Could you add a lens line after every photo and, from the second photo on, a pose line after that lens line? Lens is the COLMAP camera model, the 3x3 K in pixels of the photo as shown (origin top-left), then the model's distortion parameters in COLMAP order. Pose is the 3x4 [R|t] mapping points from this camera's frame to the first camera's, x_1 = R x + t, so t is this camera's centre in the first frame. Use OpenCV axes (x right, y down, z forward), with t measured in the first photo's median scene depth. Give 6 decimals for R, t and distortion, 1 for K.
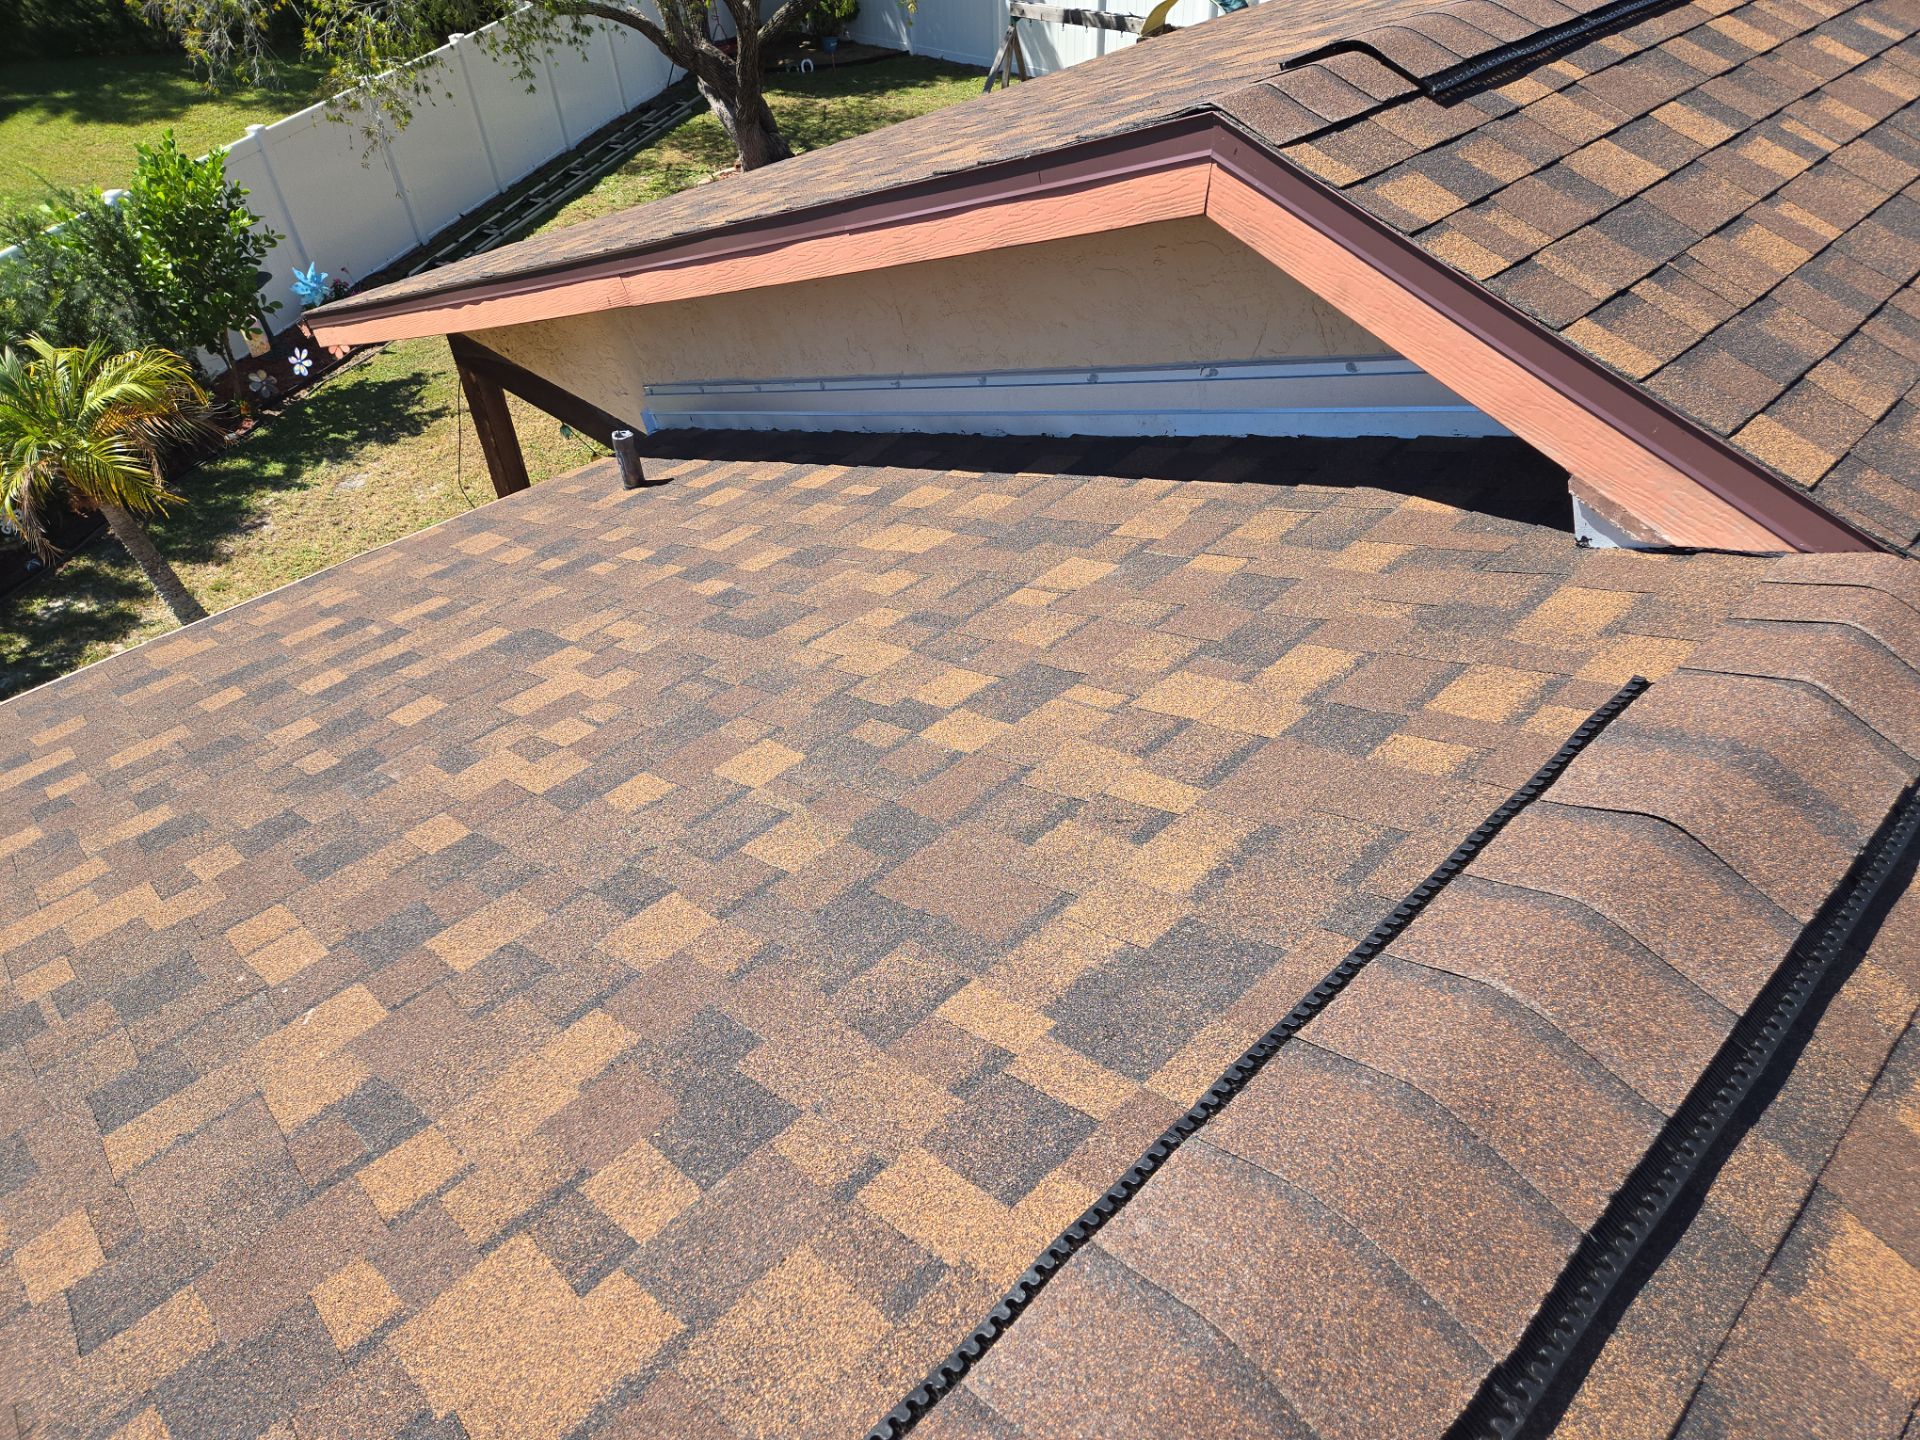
lens RADIAL K [[1270.3, 0, 960.0], [0, 1270.3, 720.0], [0, 0, 1]] dist [0.069707, -0.056130]
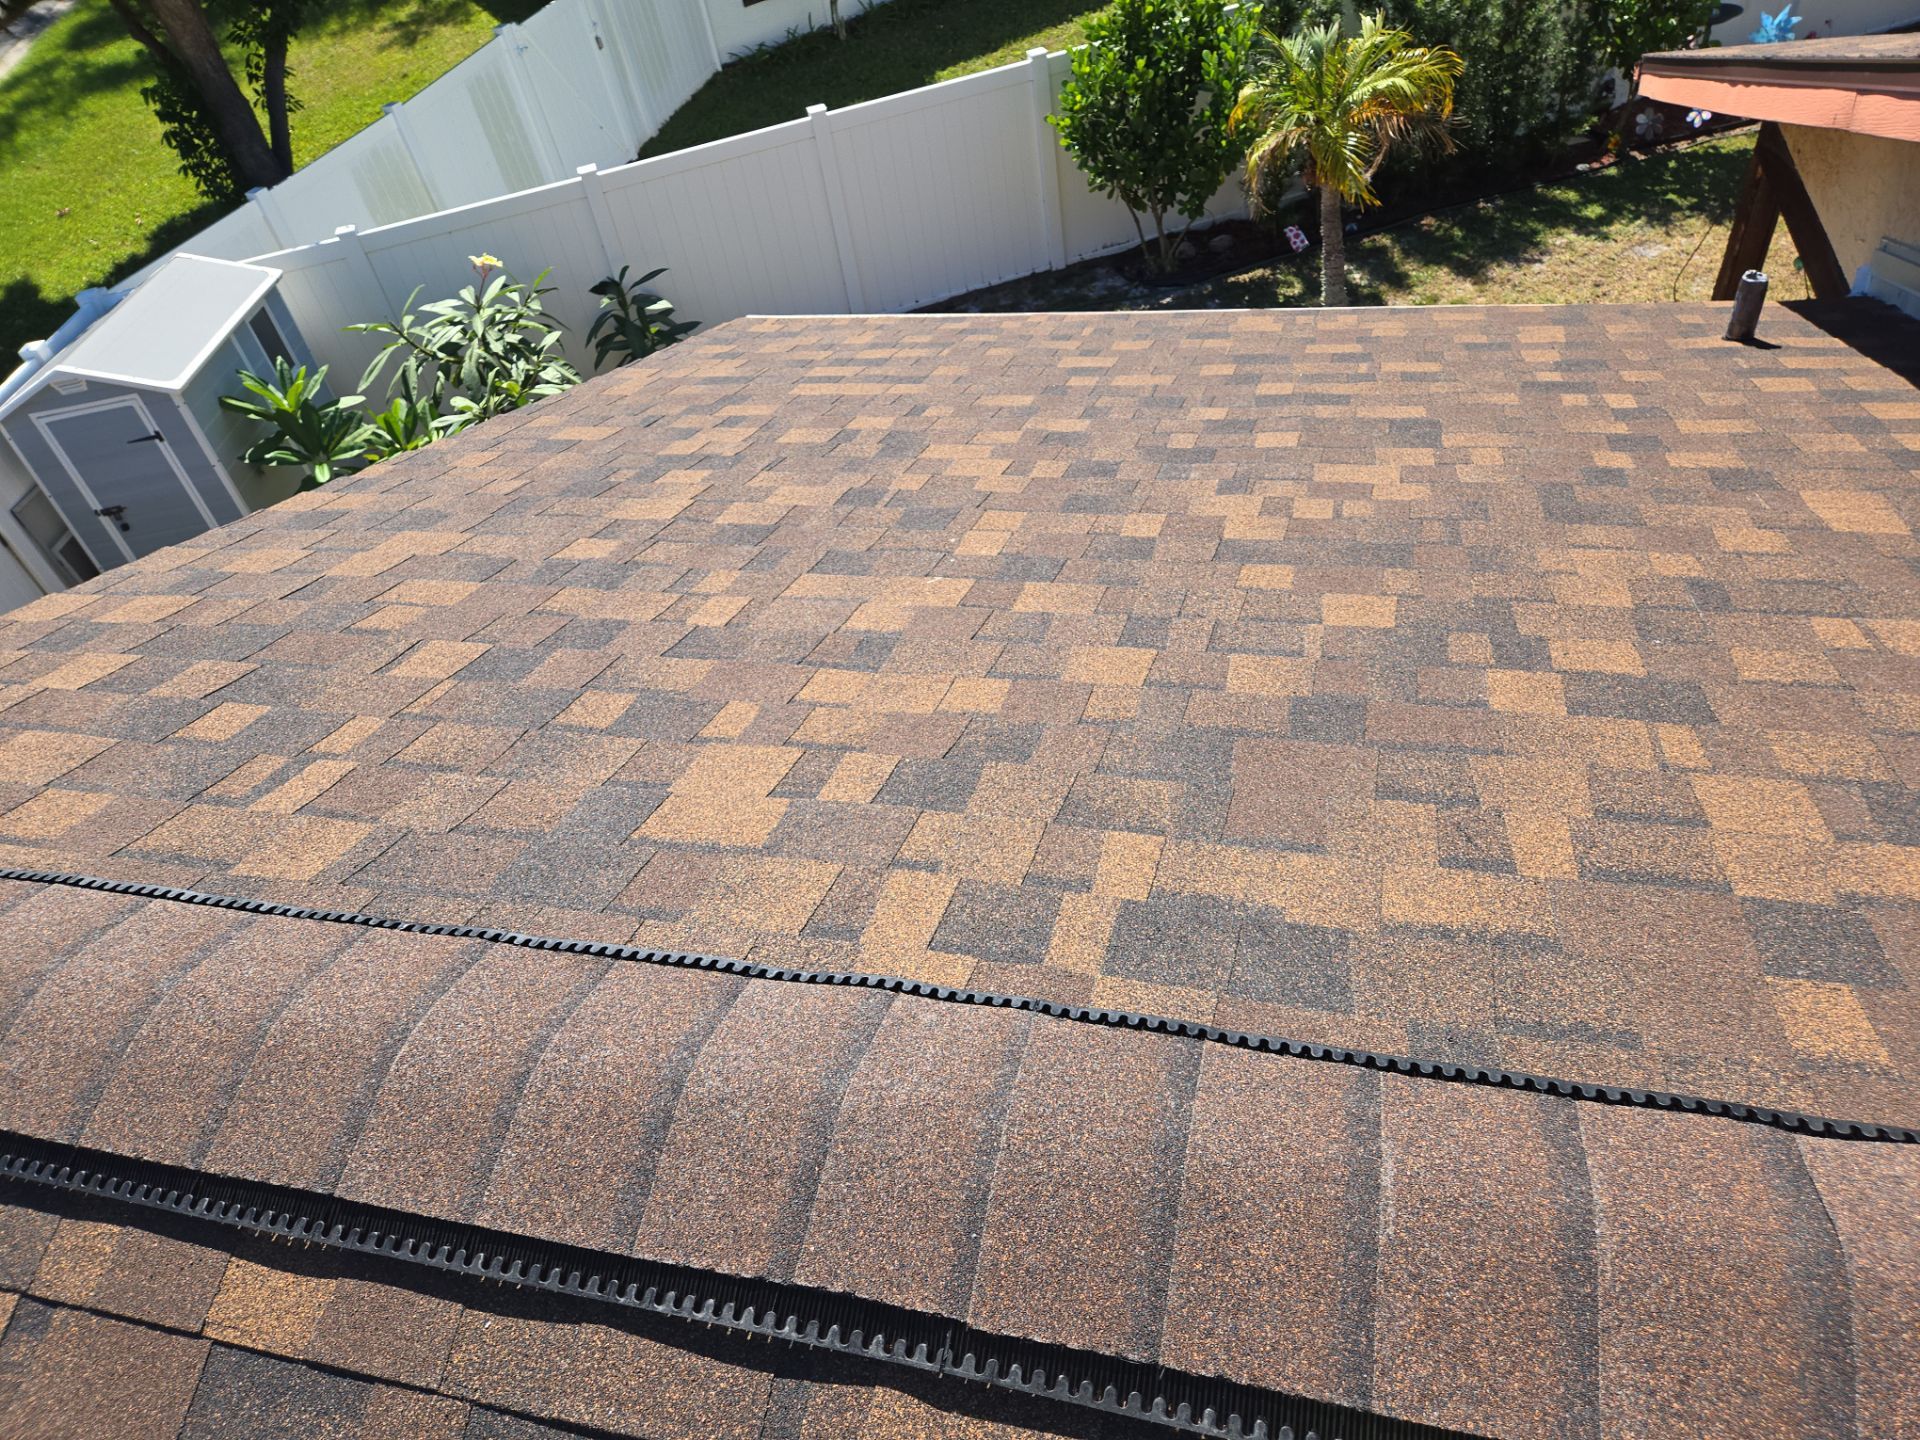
lens RADIAL K [[1286.1, 0, 960.0], [0, 1286.1, 720.0], [0, 0, 1]] dist [0.085923, -0.090945]
pose [[0.520097, 0.565736, -0.639877, 0.346052], [-0.448529, 0.818470, 0.359067, -0.110169], [0.726857, 0.100253, 0.679432, 0.110841]]
